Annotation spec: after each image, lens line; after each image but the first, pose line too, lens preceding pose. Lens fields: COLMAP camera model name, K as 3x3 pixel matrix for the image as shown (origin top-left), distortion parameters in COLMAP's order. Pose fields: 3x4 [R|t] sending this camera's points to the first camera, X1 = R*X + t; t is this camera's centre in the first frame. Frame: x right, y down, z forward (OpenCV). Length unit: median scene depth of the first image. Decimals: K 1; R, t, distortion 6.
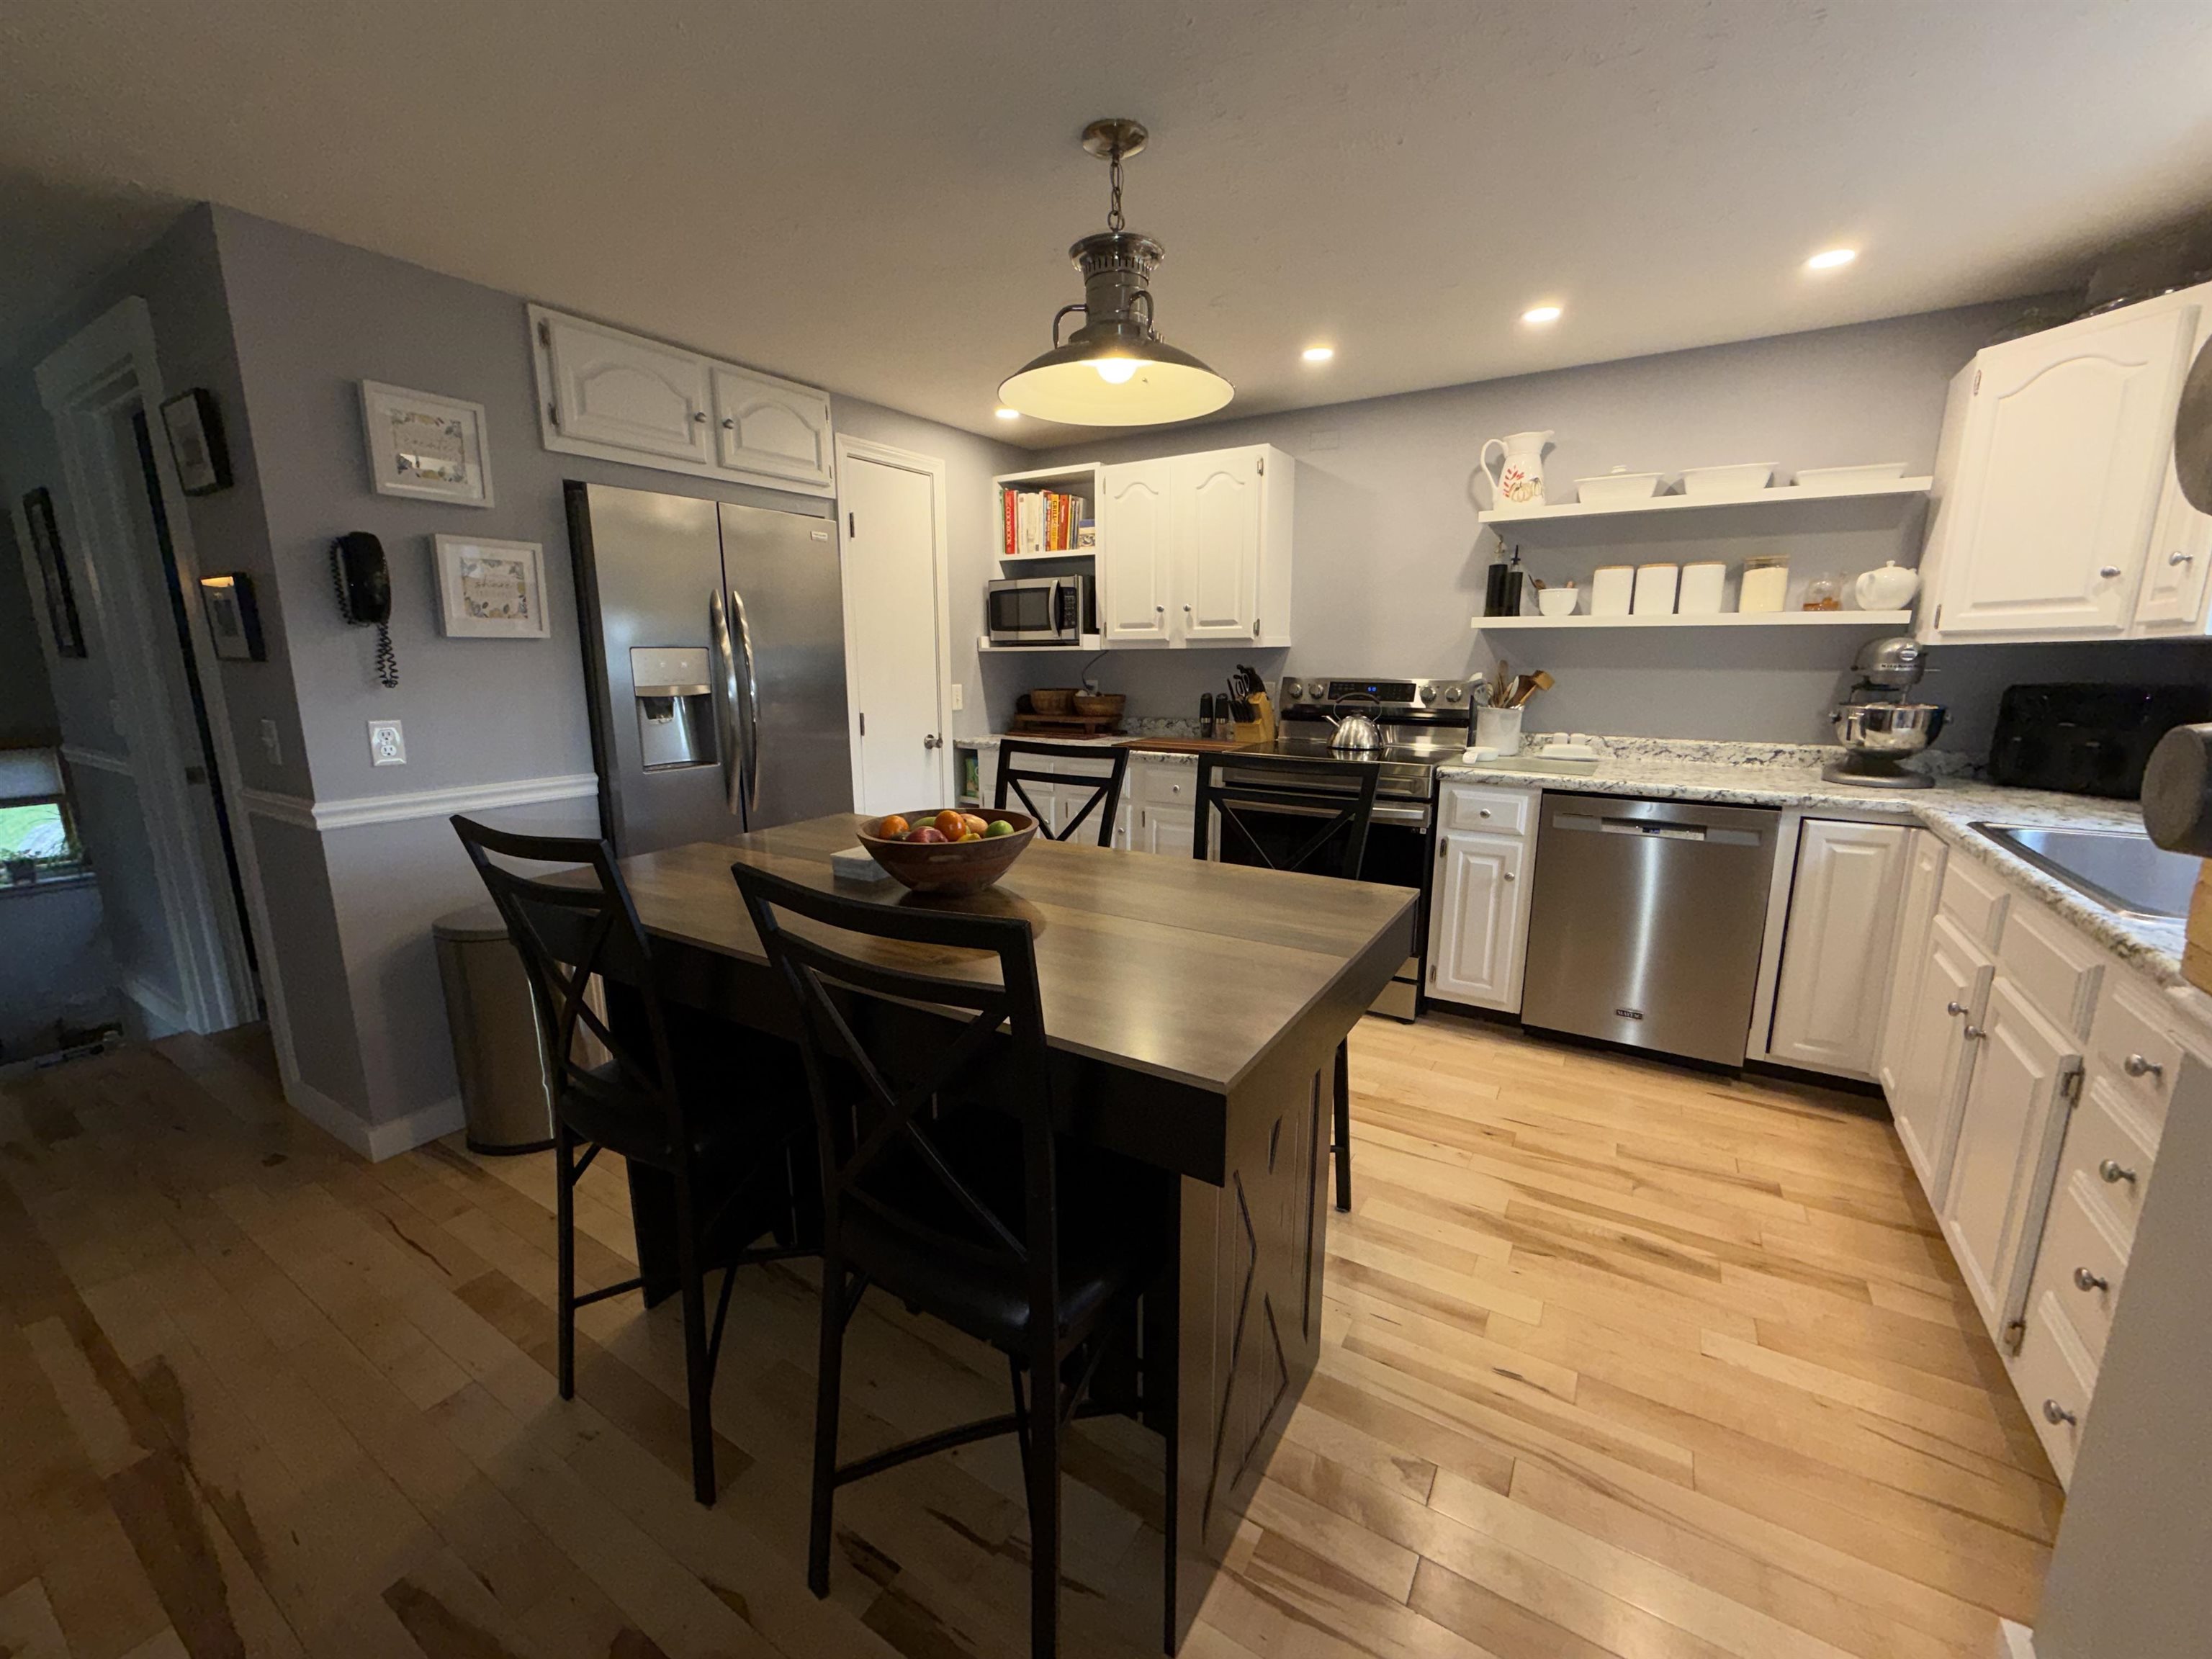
lens RADIAL K [[884.9, 0, 1106.0], [0, 884.9, 829.5], [0, 0, 1]] dist [-0.001459, 0.000024]
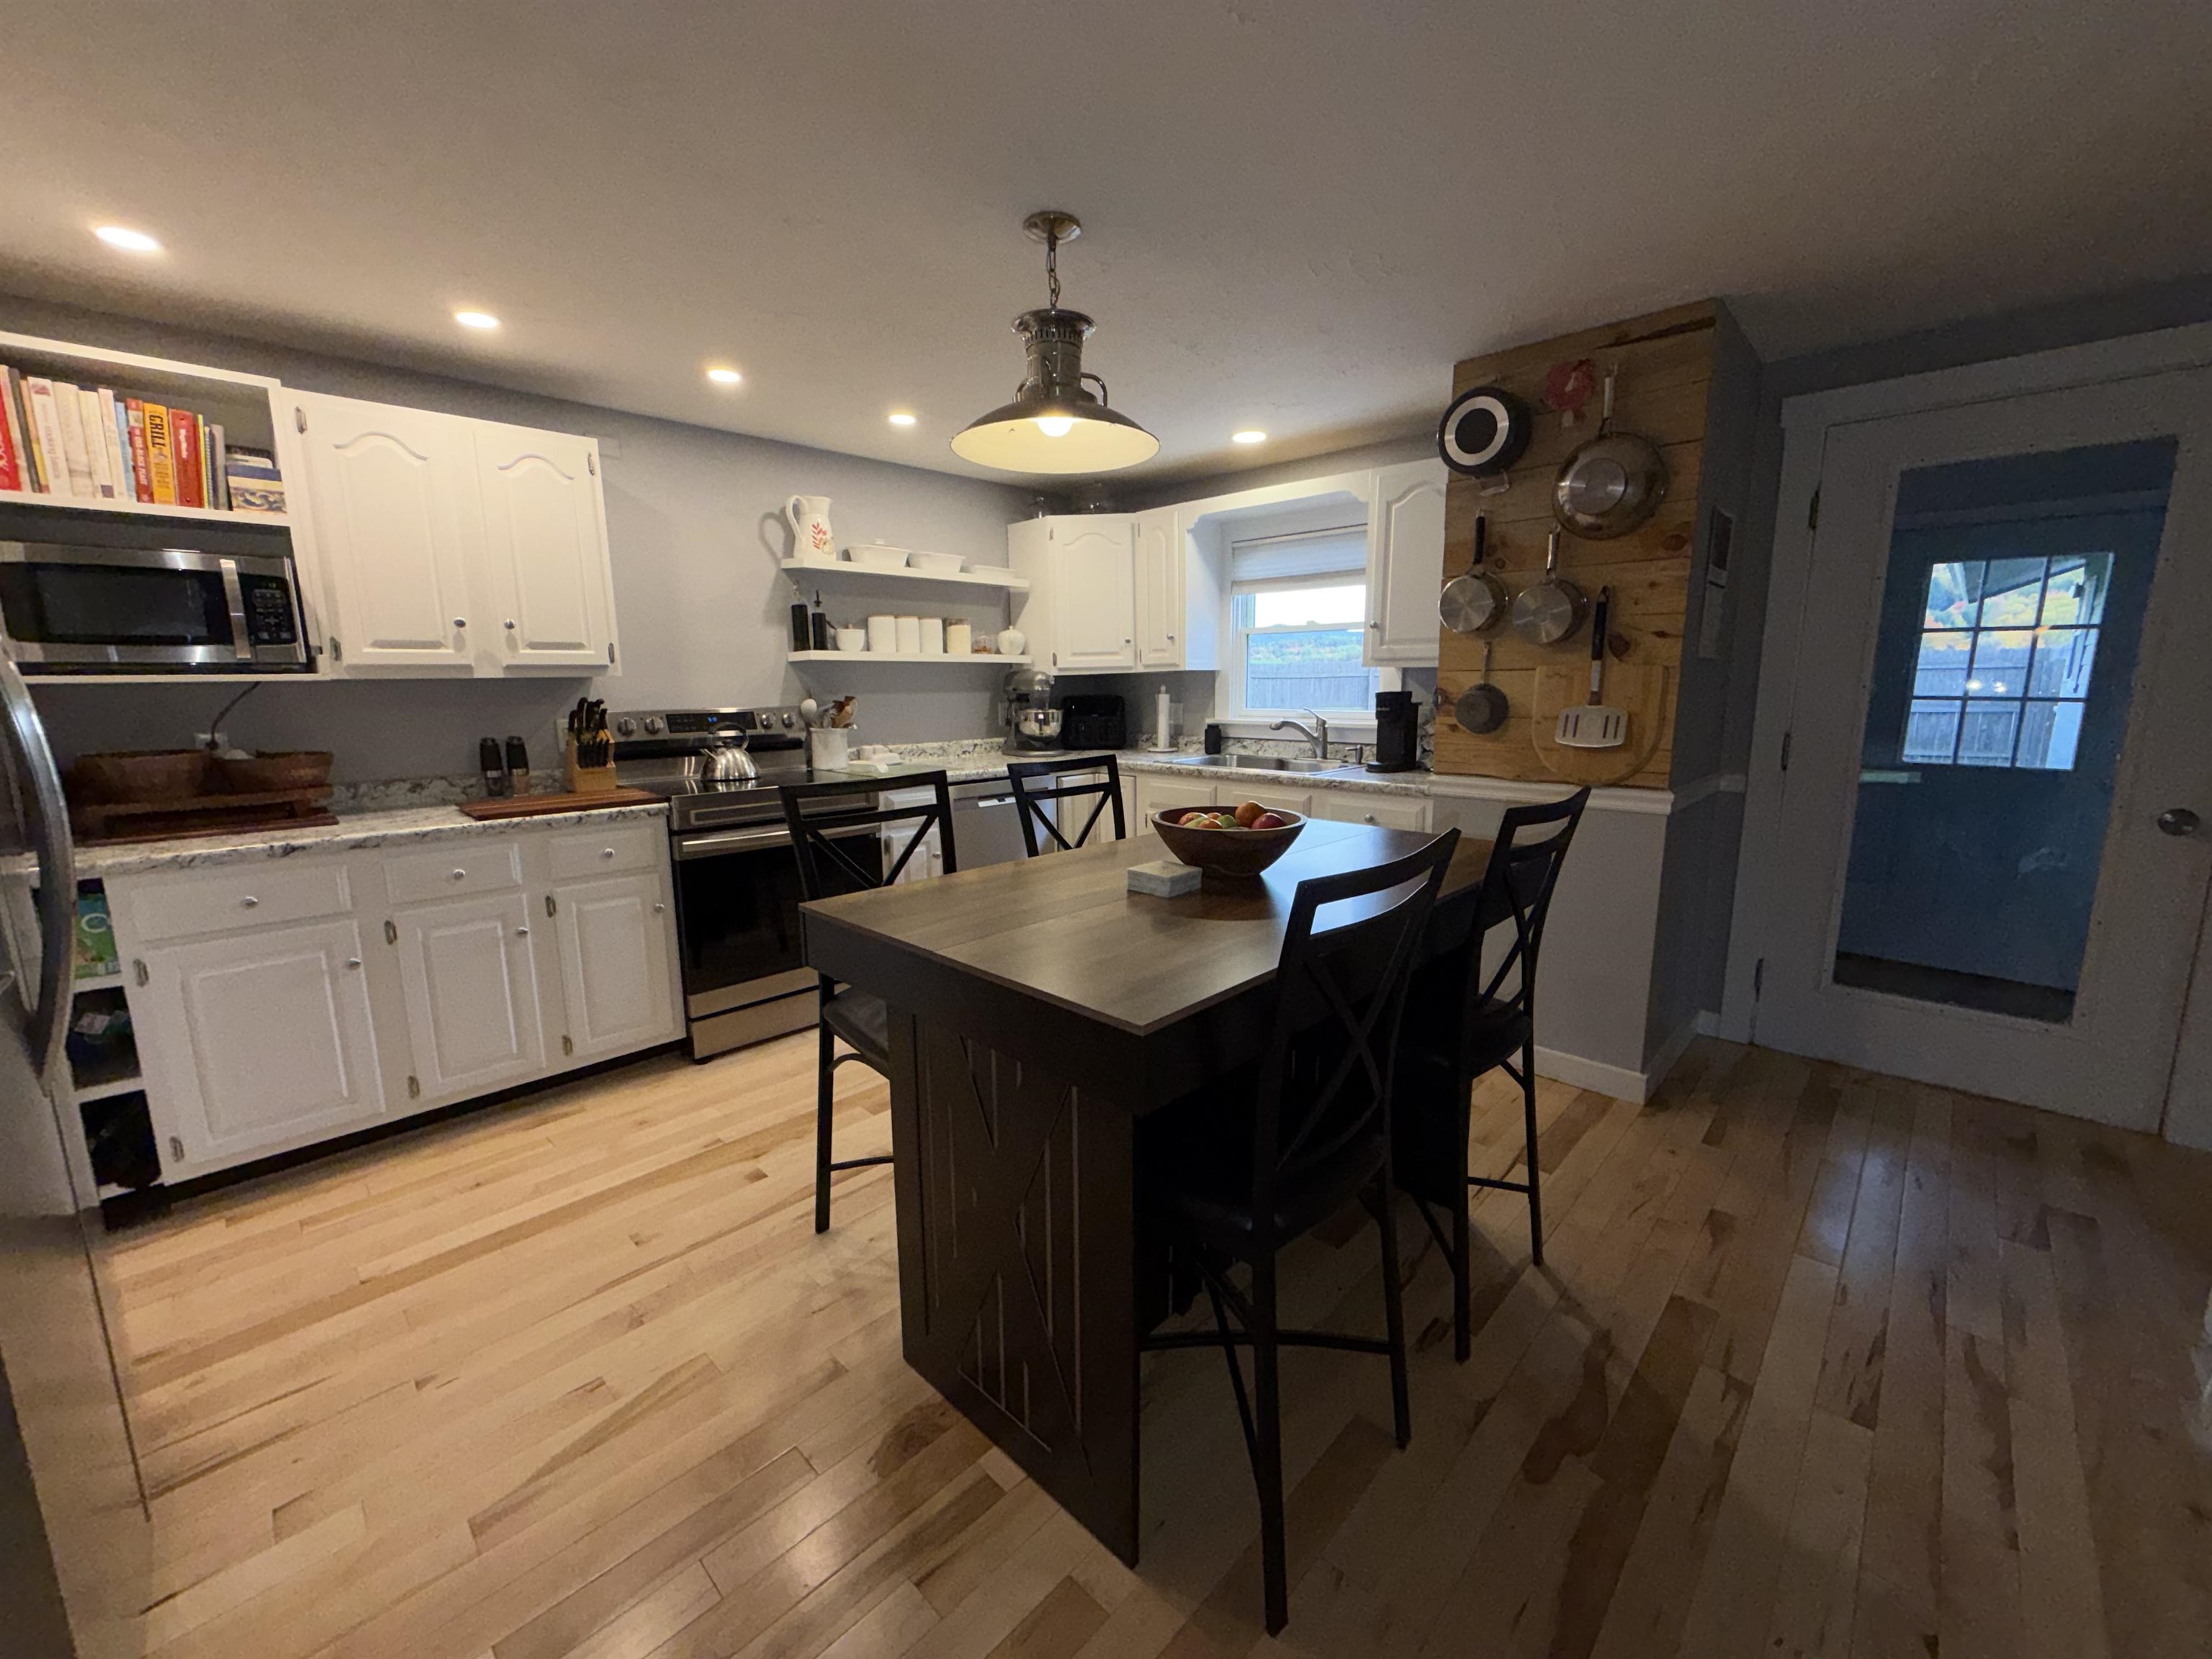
lens RADIAL K [[882.3, 0, 1106.0], [0, 882.3, 829.5], [0, 0, 1]] dist [0.002006, 0.000169]
pose [[0.205978, -0.161893, 0.965072, -0.627159], [0.205089, 0.971459, 0.119191, -0.074249], [-0.956824, 0.173375, 0.233302, 0.414717]]
